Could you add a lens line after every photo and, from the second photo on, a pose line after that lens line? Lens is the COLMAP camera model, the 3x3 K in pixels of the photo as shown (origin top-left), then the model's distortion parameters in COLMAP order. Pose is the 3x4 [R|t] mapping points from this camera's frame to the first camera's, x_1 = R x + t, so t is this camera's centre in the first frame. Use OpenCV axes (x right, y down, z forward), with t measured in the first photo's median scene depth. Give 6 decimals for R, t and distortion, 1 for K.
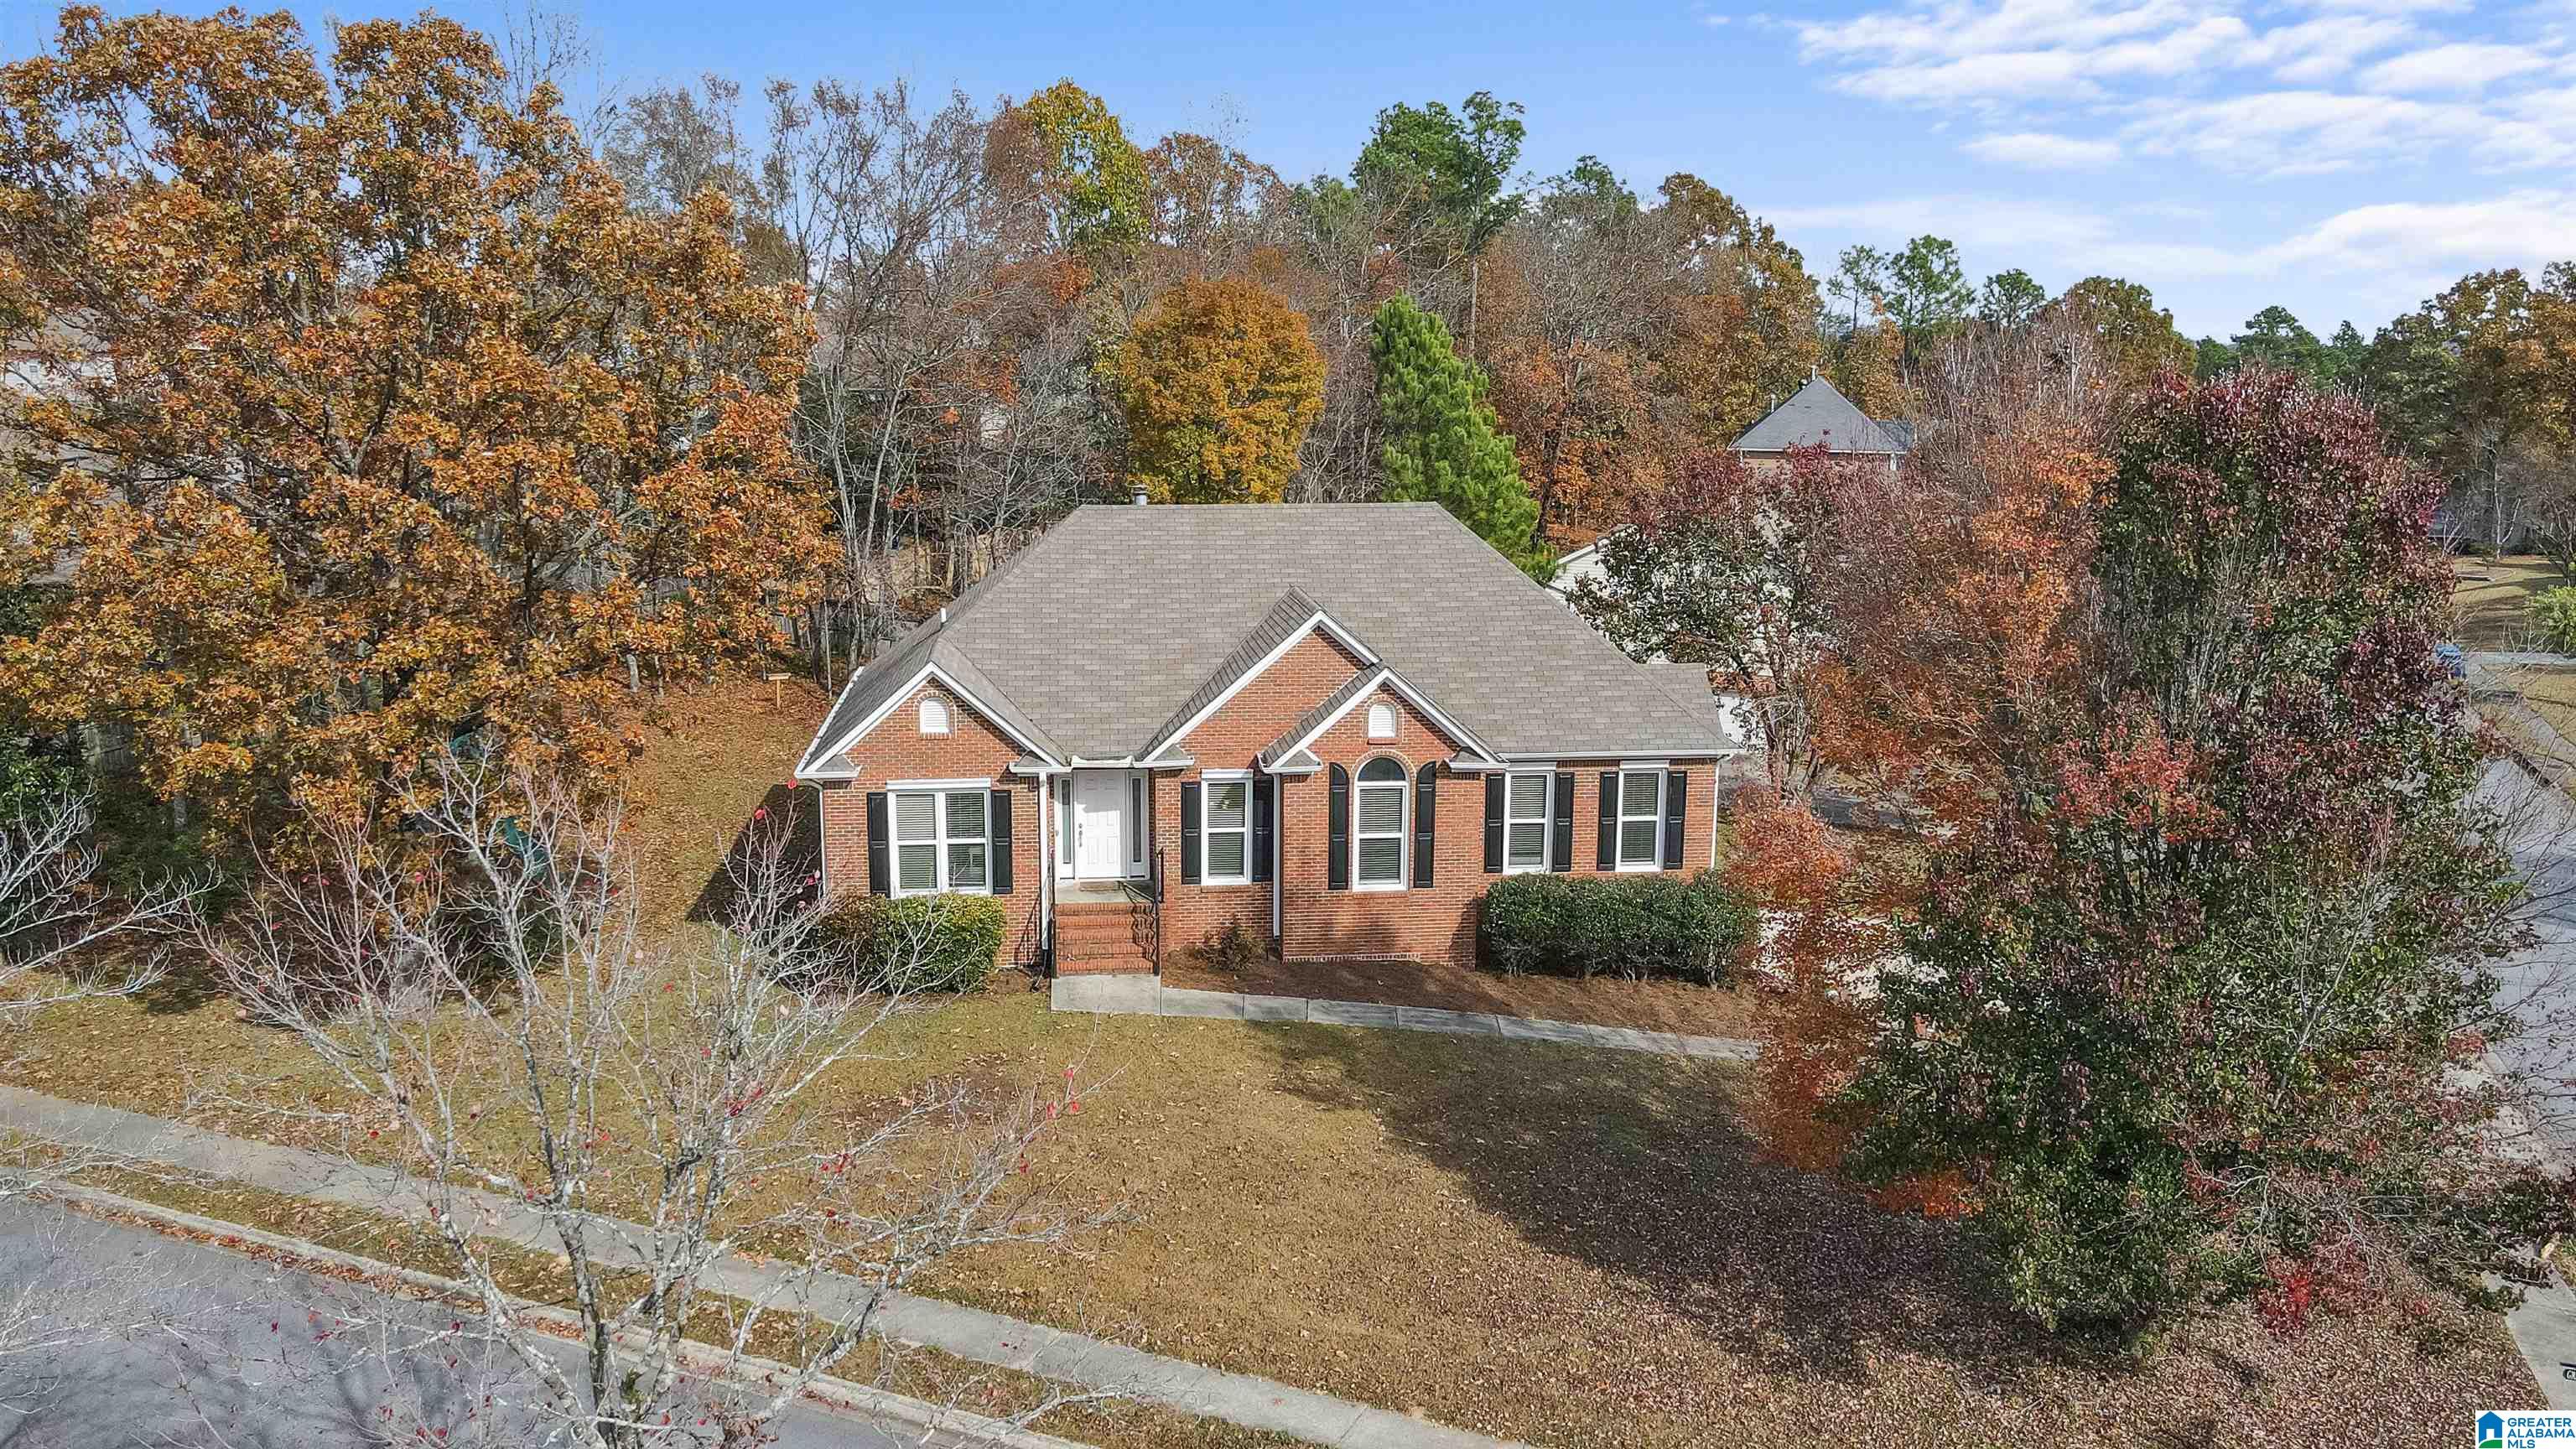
lens RADIAL K [[1884.2, 0, 1290.4], [0, 1884.2, 734.3], [0, 0, 1]] dist [0.000519, 0.023883]
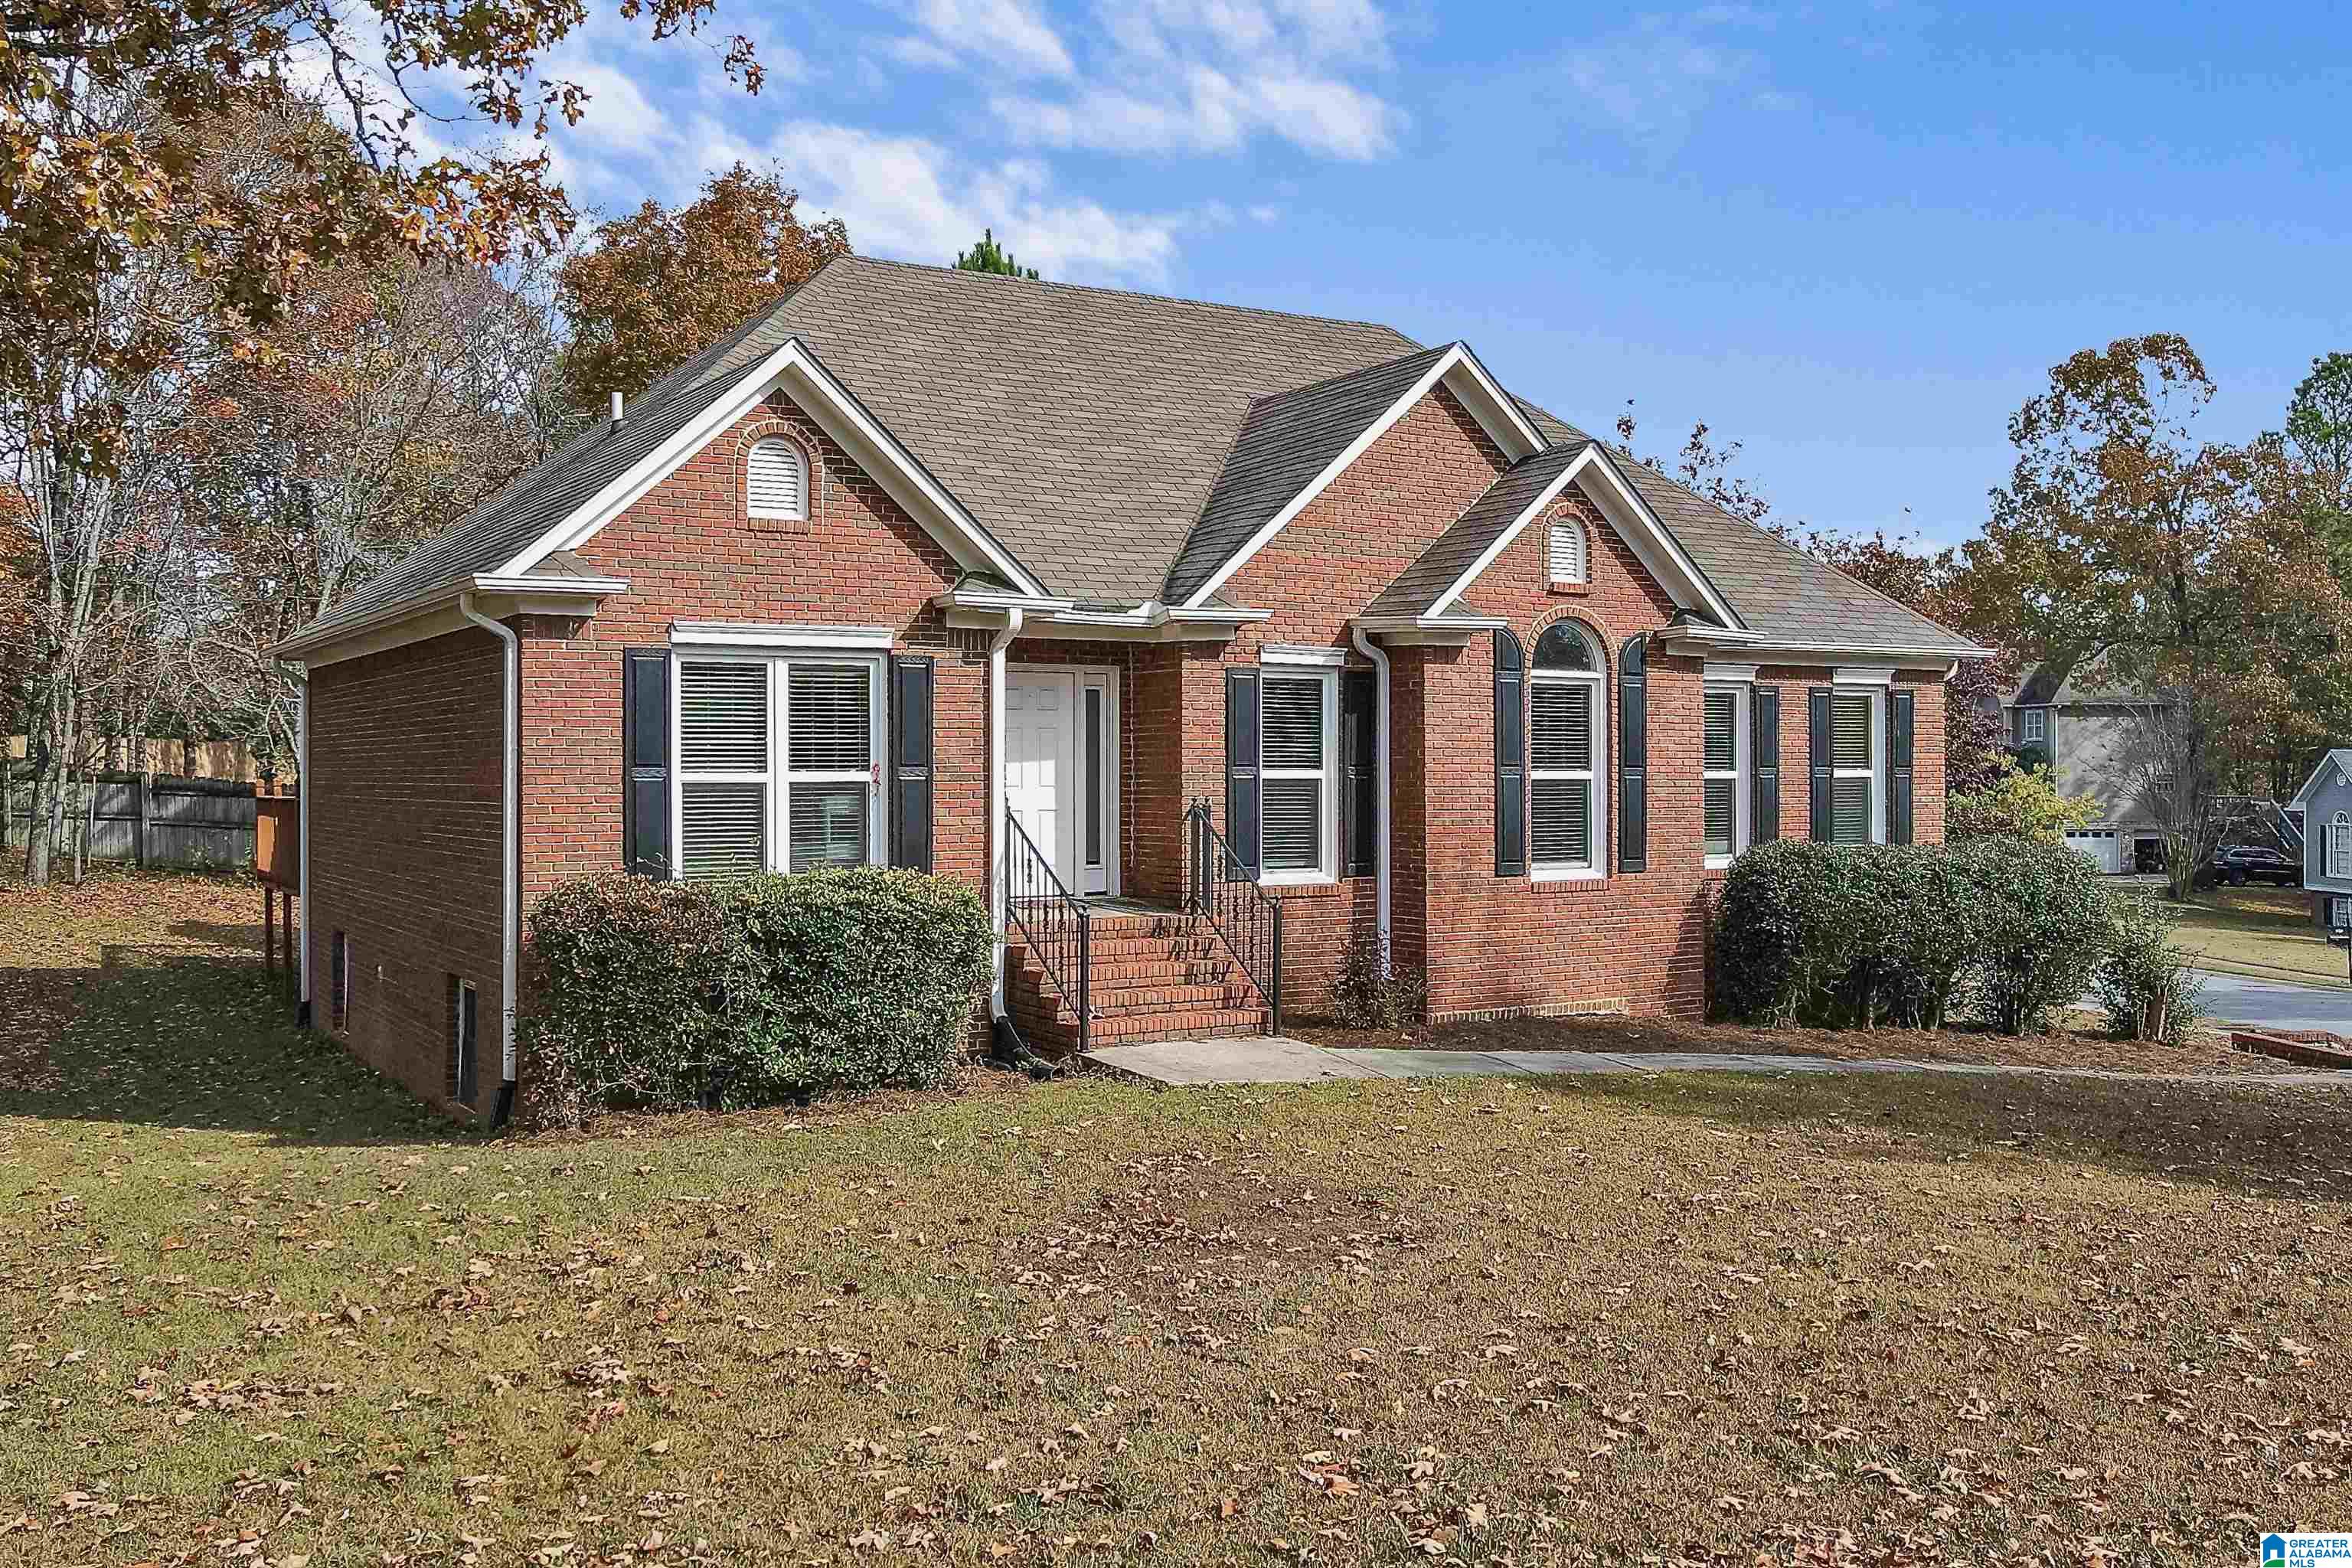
lens RADIAL K [[2040.6, 0, 1174.1], [0, 2040.6, 790.3], [0, 0, 1]] dist [0.004107, 0.003223]
pose [[0.907950, -0.012199, 0.418901, -0.298047], [0.094835, 0.979627, -0.177023, 0.151771], [-0.408208, 0.200454, 0.890609, 0.534089]]
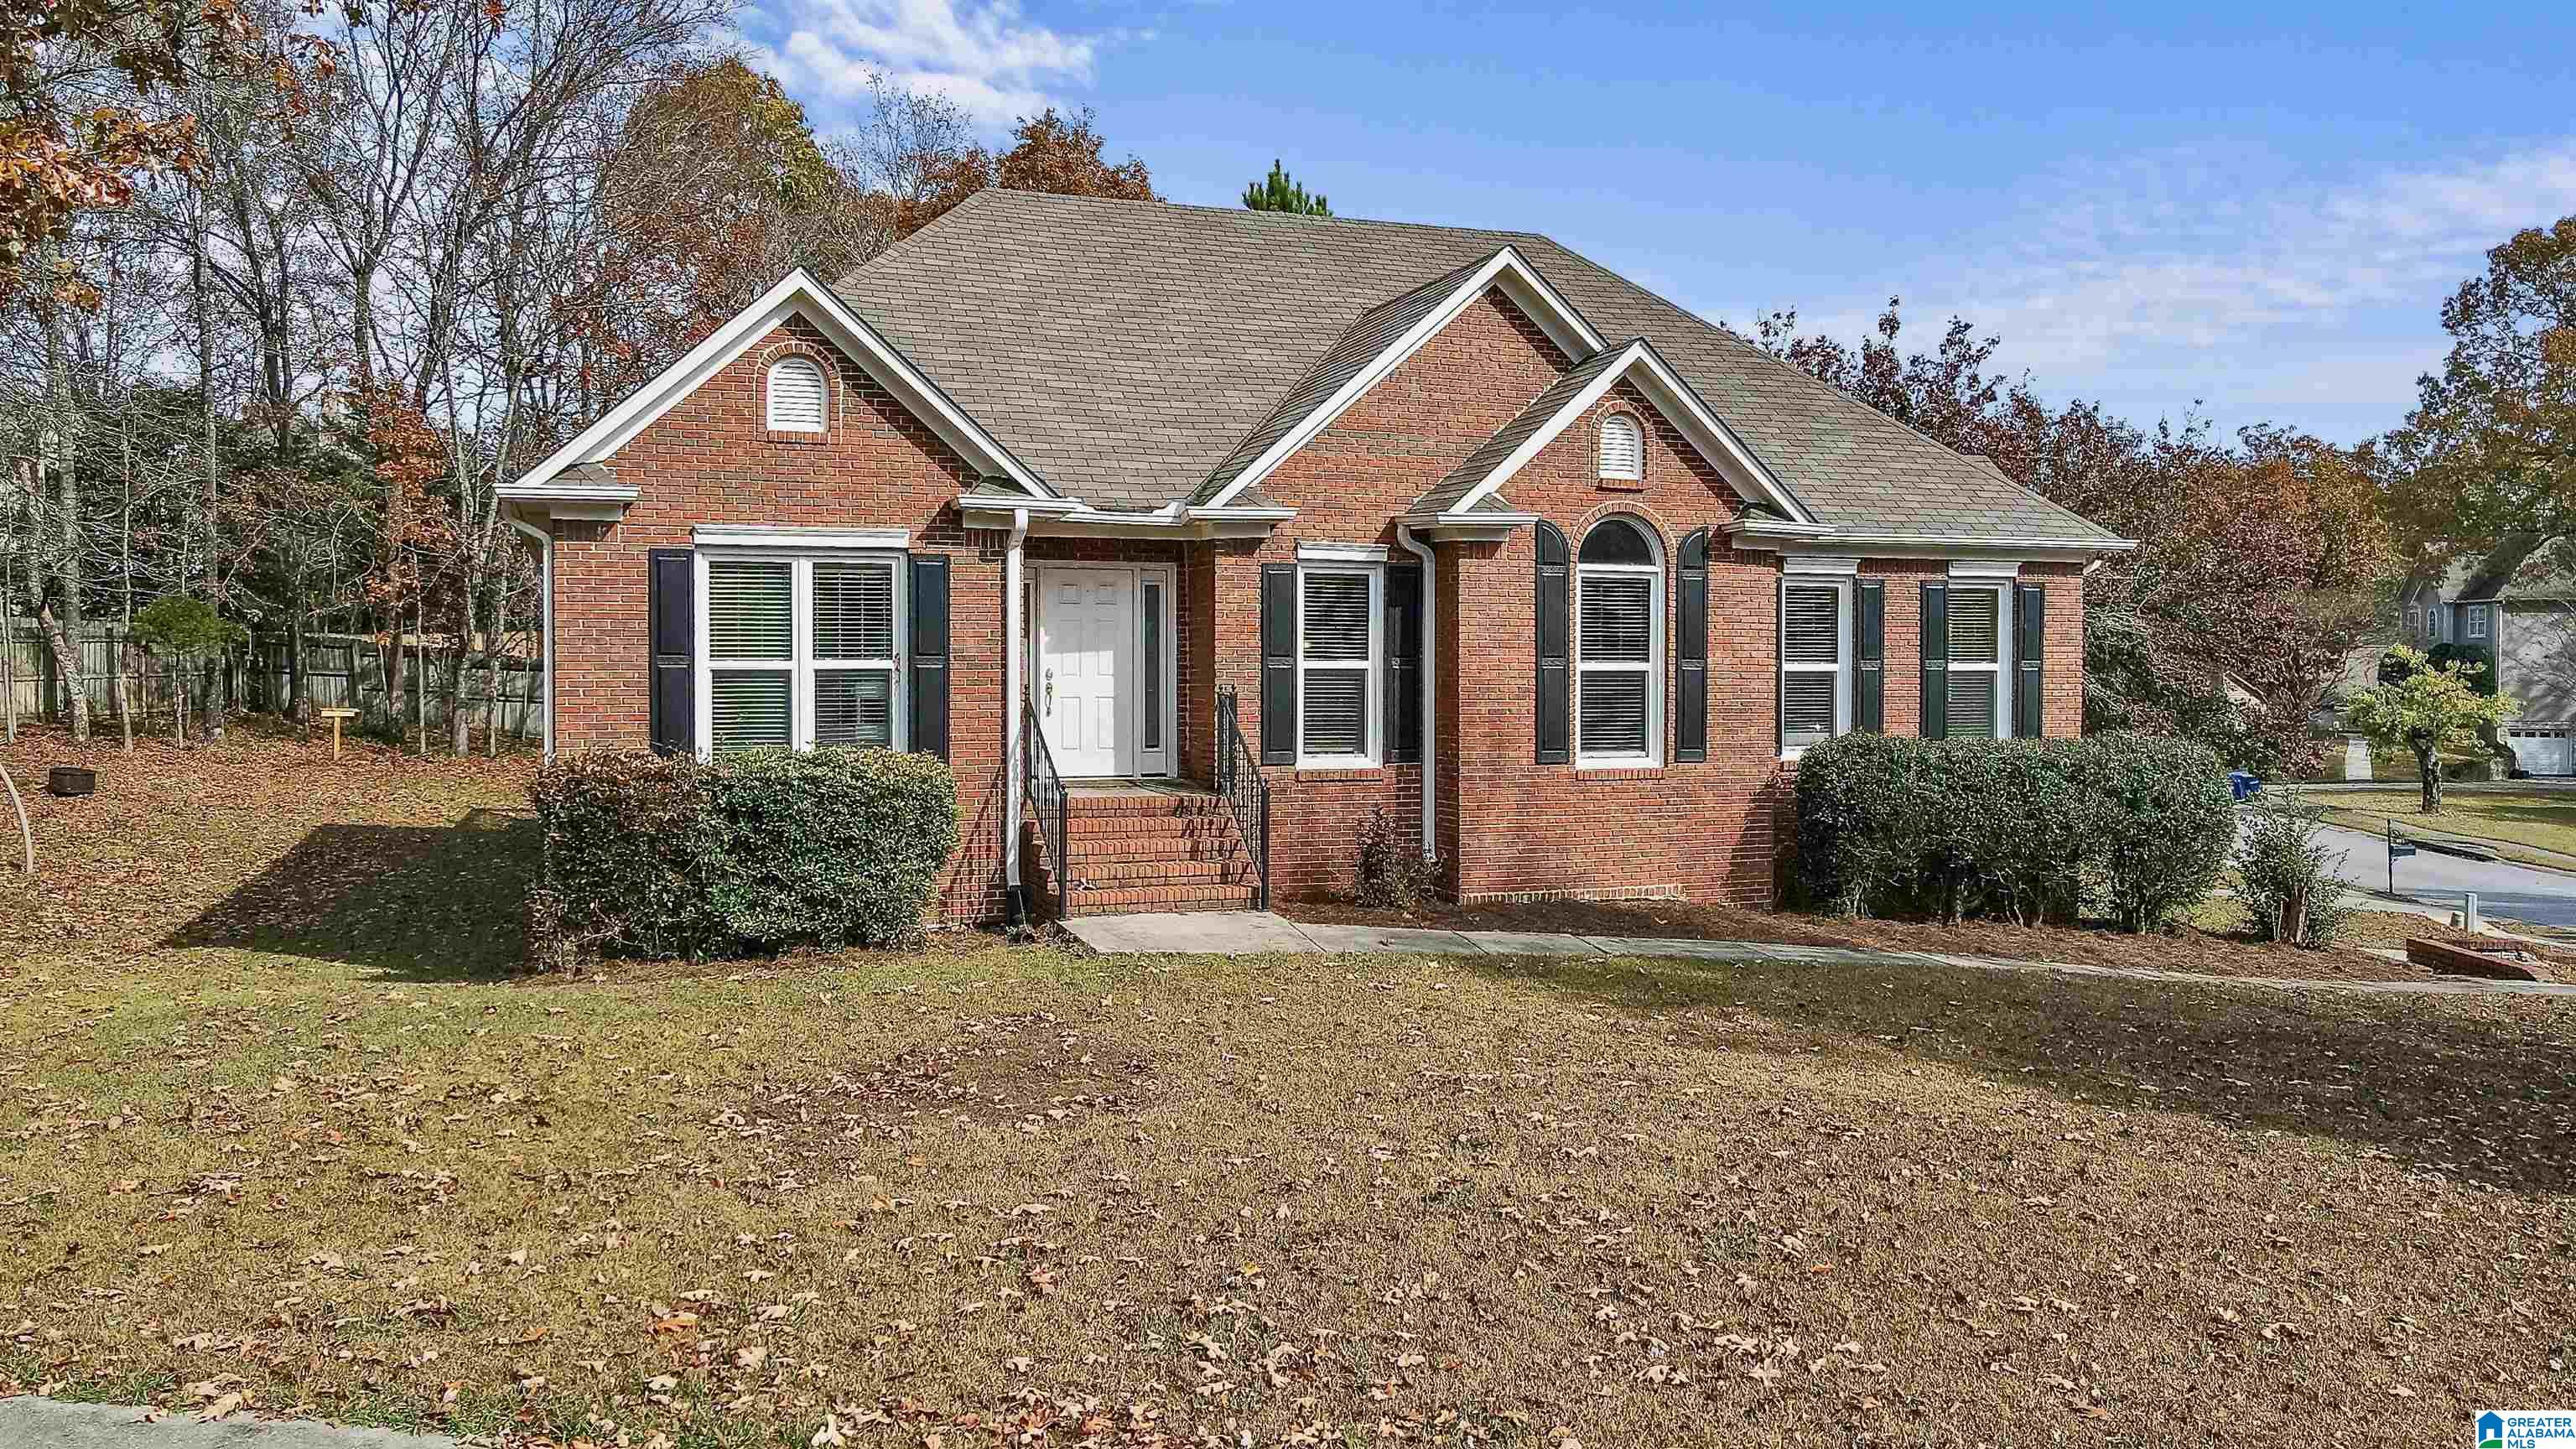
lens RADIAL K [[1884.2, 0, 1283.1], [0, 1884.2, 728.5], [0, 0, 1]] dist [0.000519, 0.023883]
pose [[0.972022, -0.012802, 0.234540, -0.177280], [0.053624, 0.984240, -0.168513, 0.160698], [-0.228687, 0.176375, 0.957389, 0.503173]]
